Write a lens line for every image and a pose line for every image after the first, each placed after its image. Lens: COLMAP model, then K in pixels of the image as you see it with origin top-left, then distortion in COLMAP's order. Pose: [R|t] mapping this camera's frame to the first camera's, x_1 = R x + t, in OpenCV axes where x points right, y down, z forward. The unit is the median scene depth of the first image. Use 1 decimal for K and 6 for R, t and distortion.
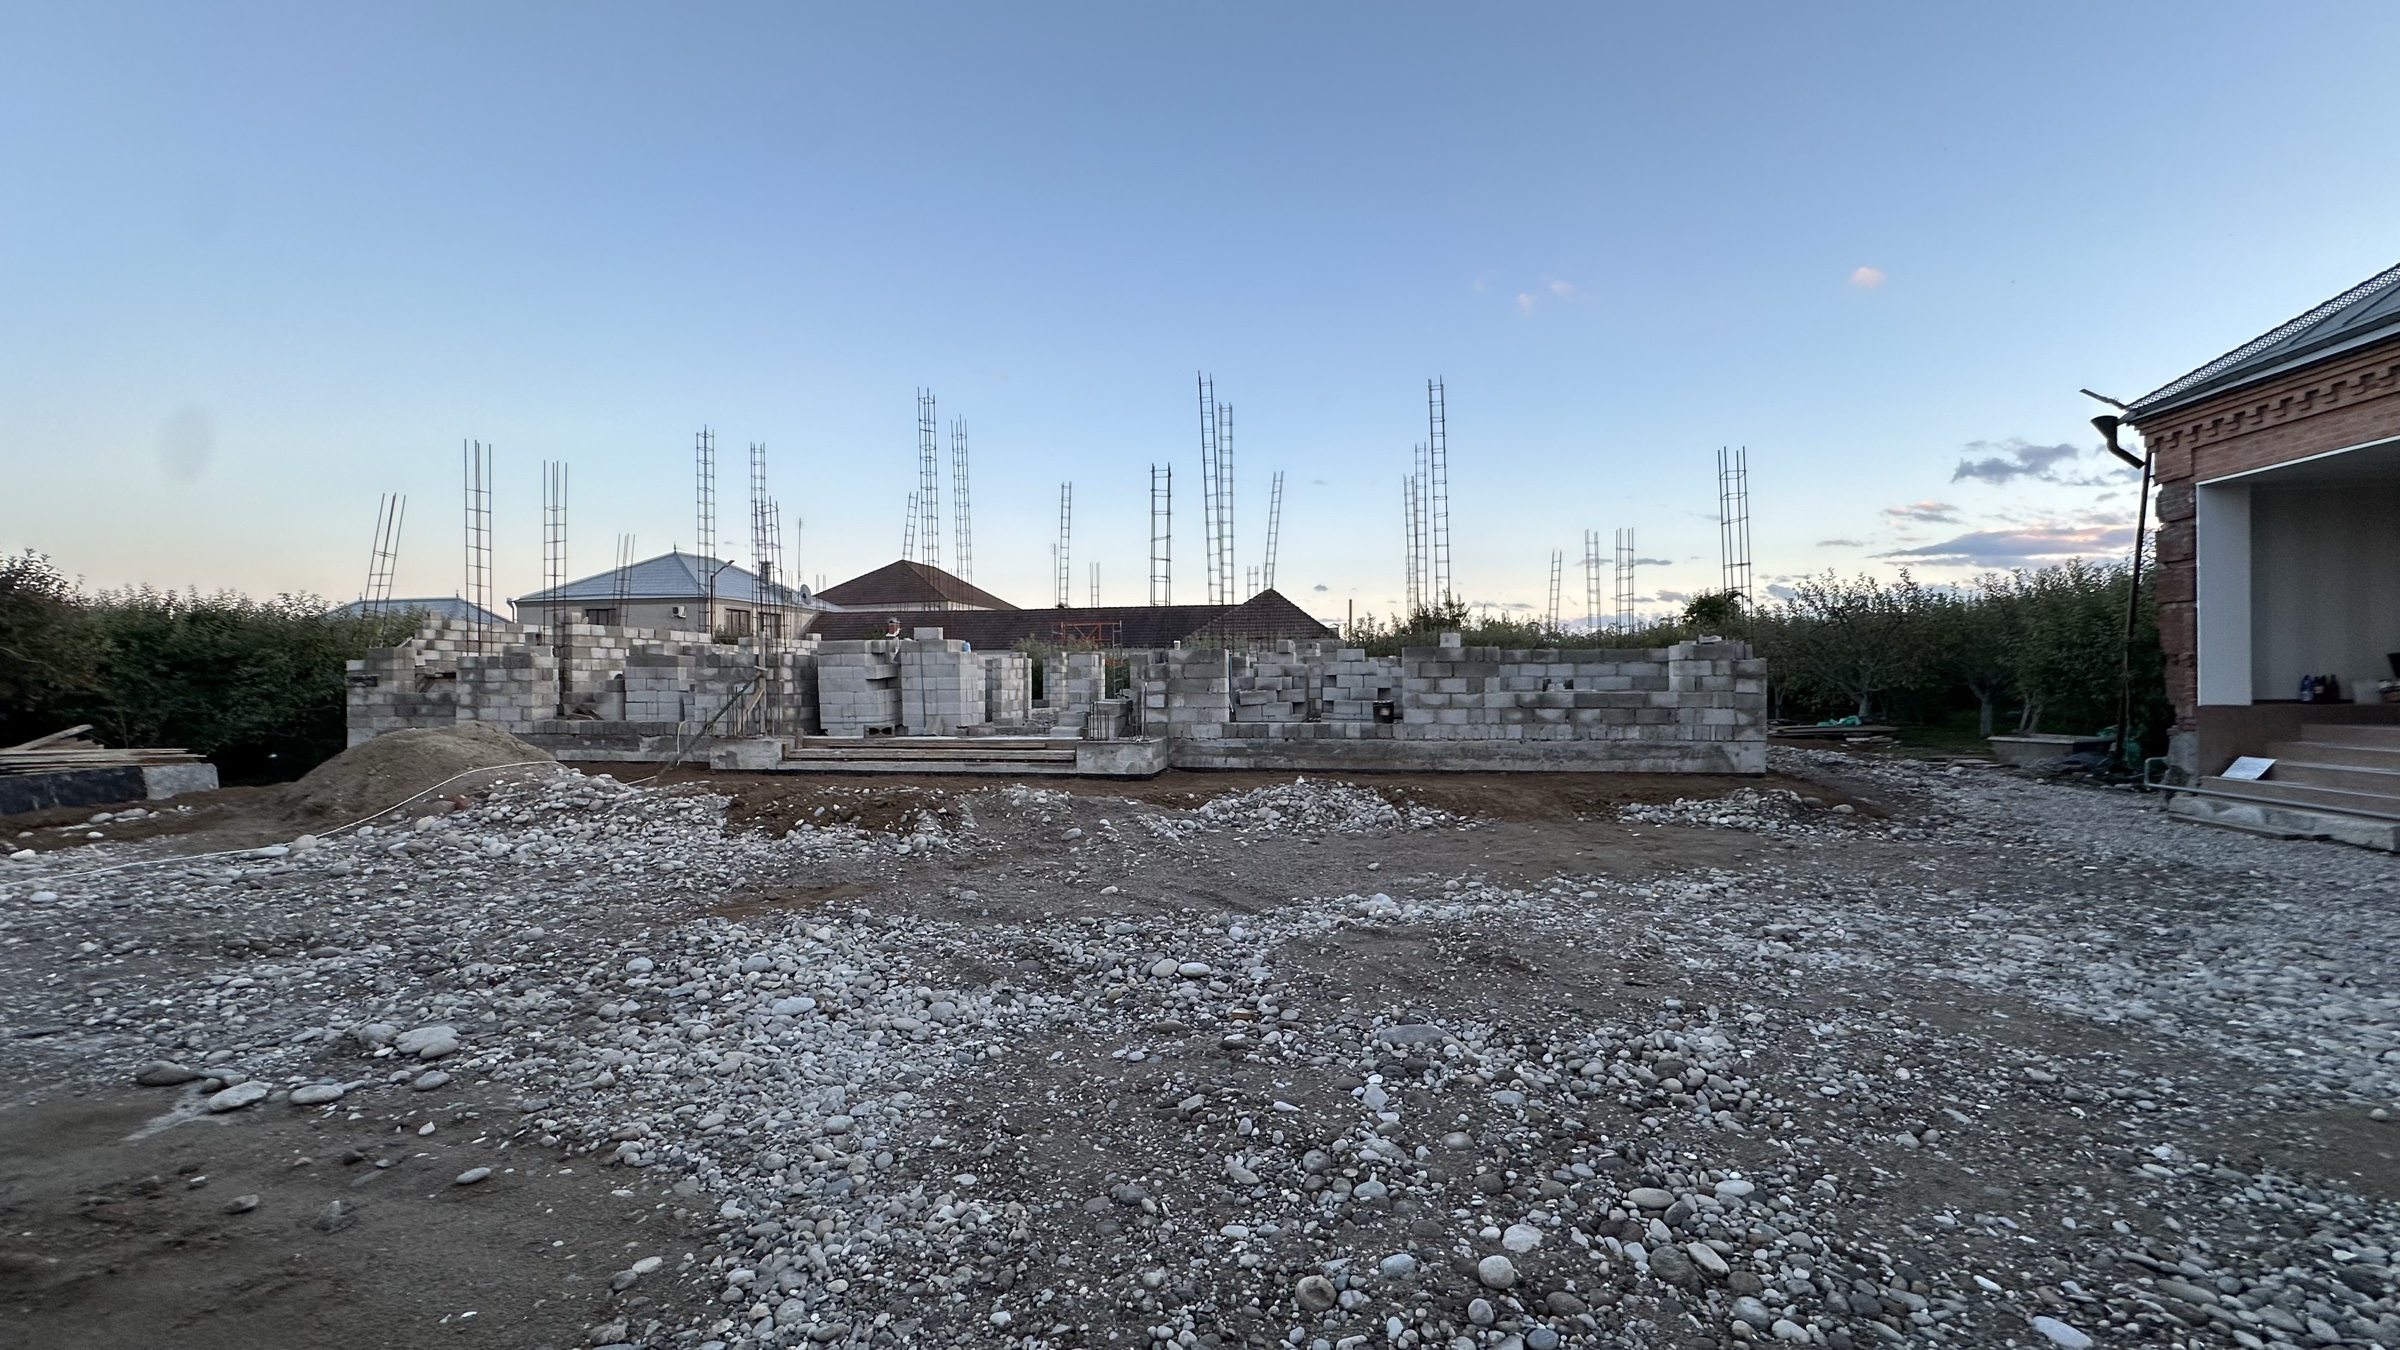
lens RADIAL K [[1014.3, 0, 1197.9], [0, 1014.3, 671.3], [0, 0, 1]] dist [-0.001757, 0.000242]
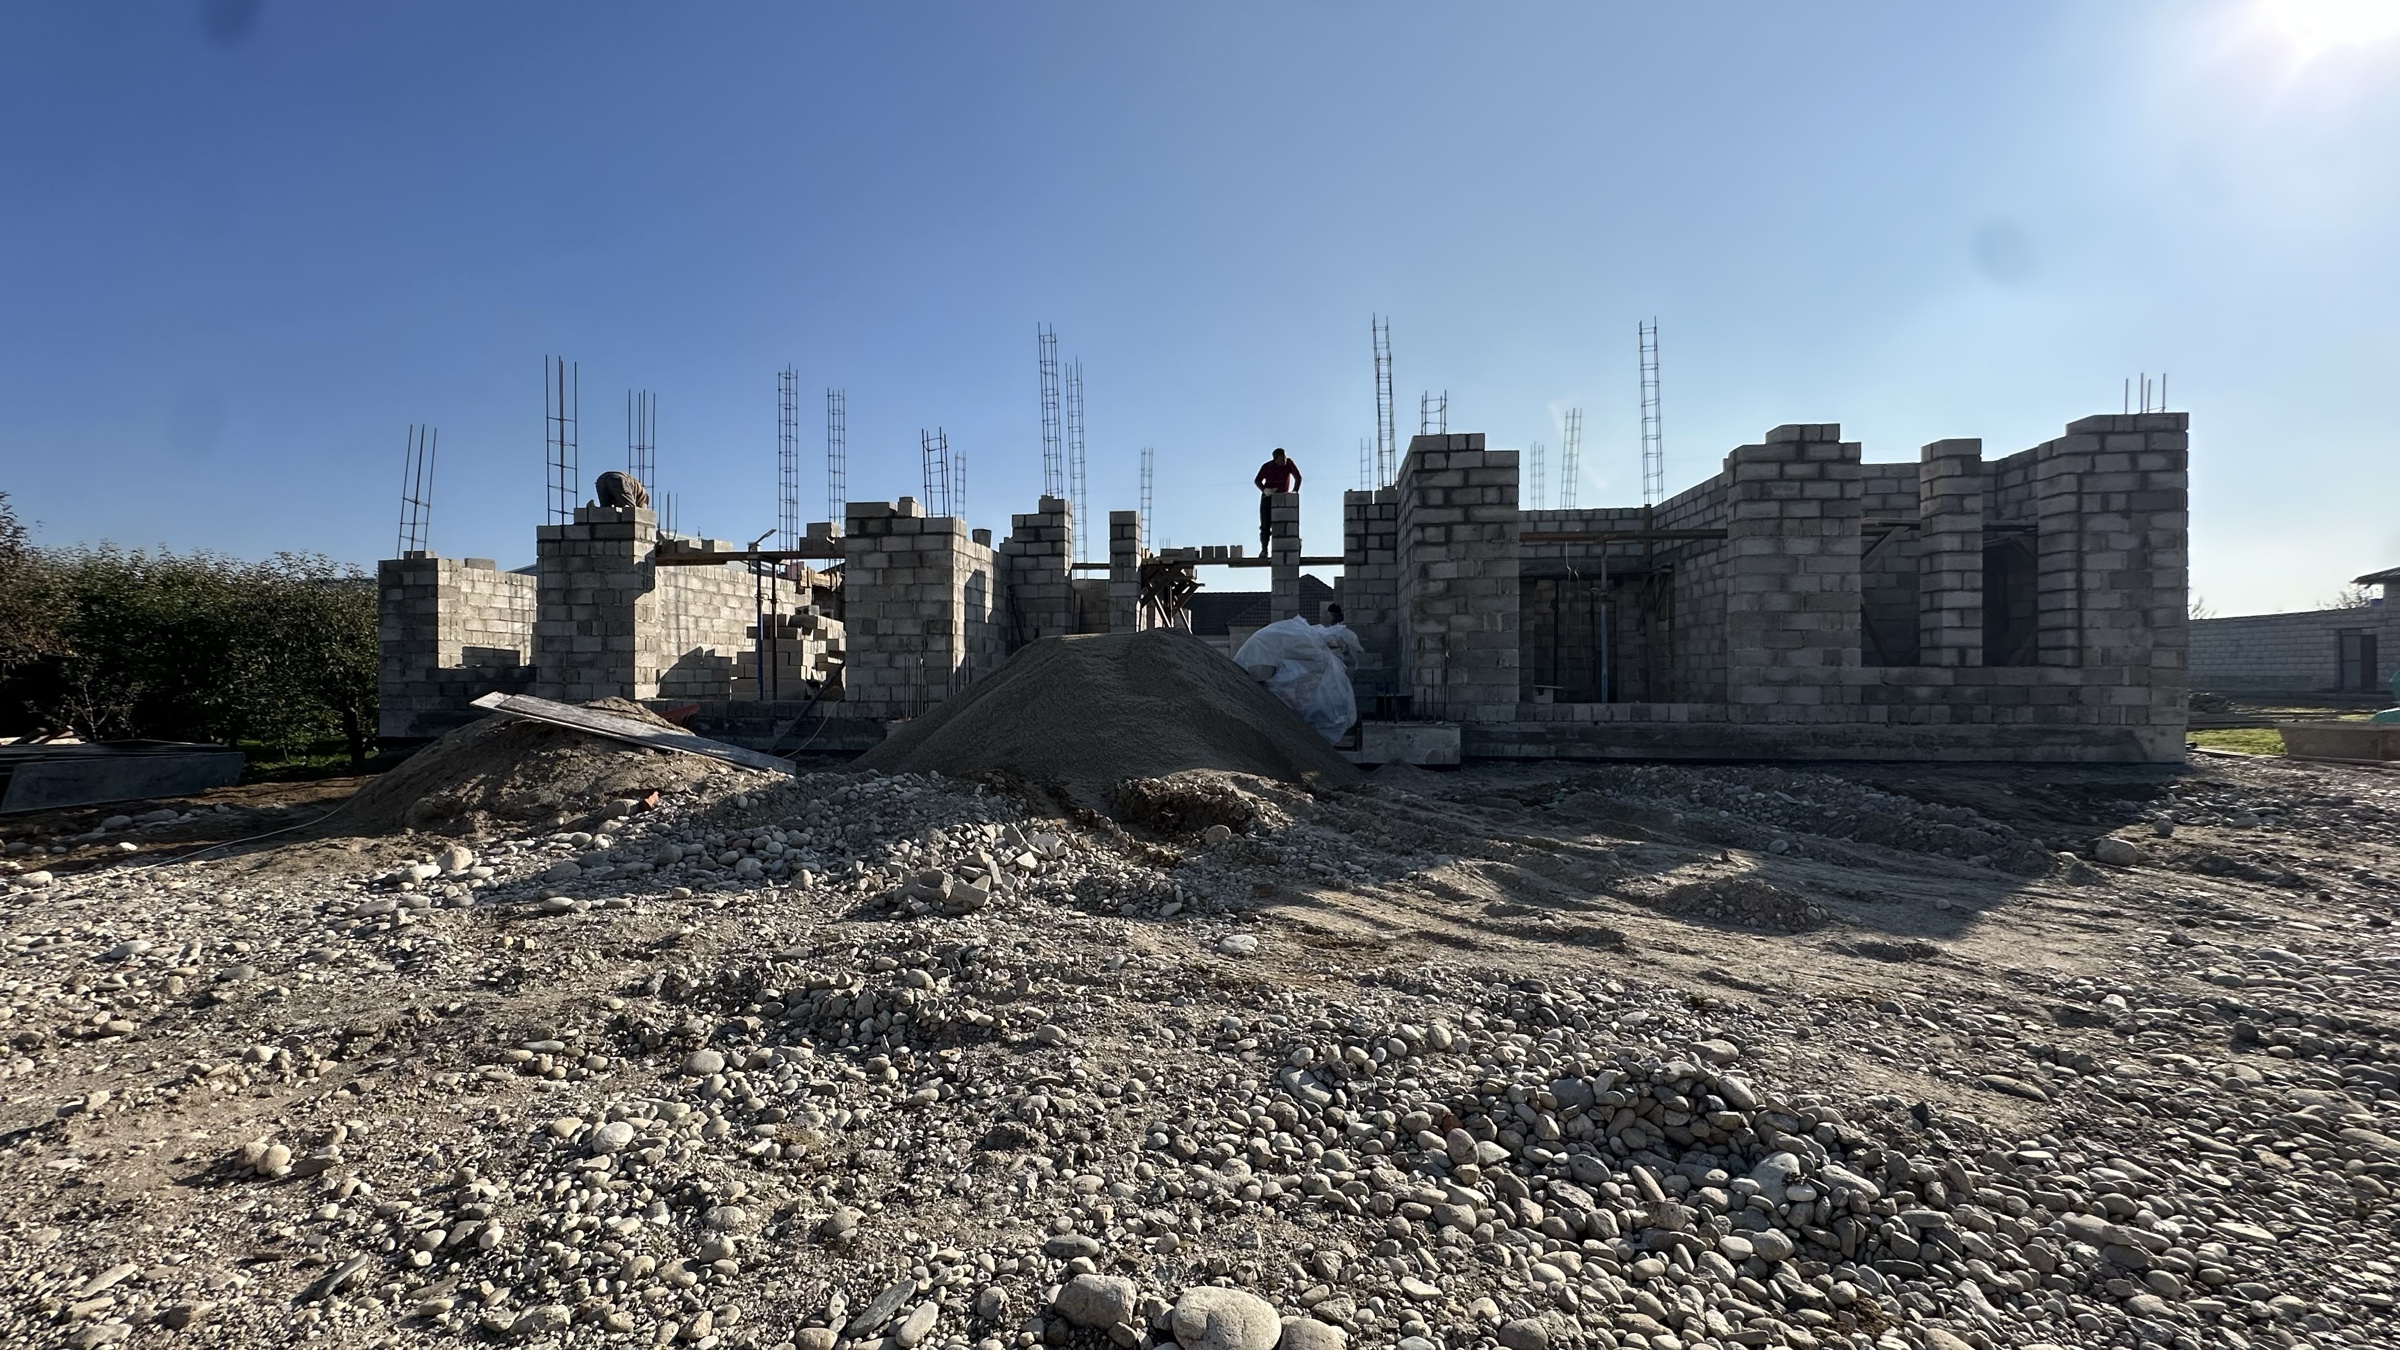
lens RADIAL K [[1014.3, 0, 1211.2], [0, 1014.3, 672.9], [0, 0, 1]] dist [-0.001757, 0.000242]
pose [[0.998679, 0.004190, 0.051218, -0.279840], [-0.004618, 0.999955, 0.008246, 0.021553], [-0.051181, -0.008472, 0.998653, 0.190457]]
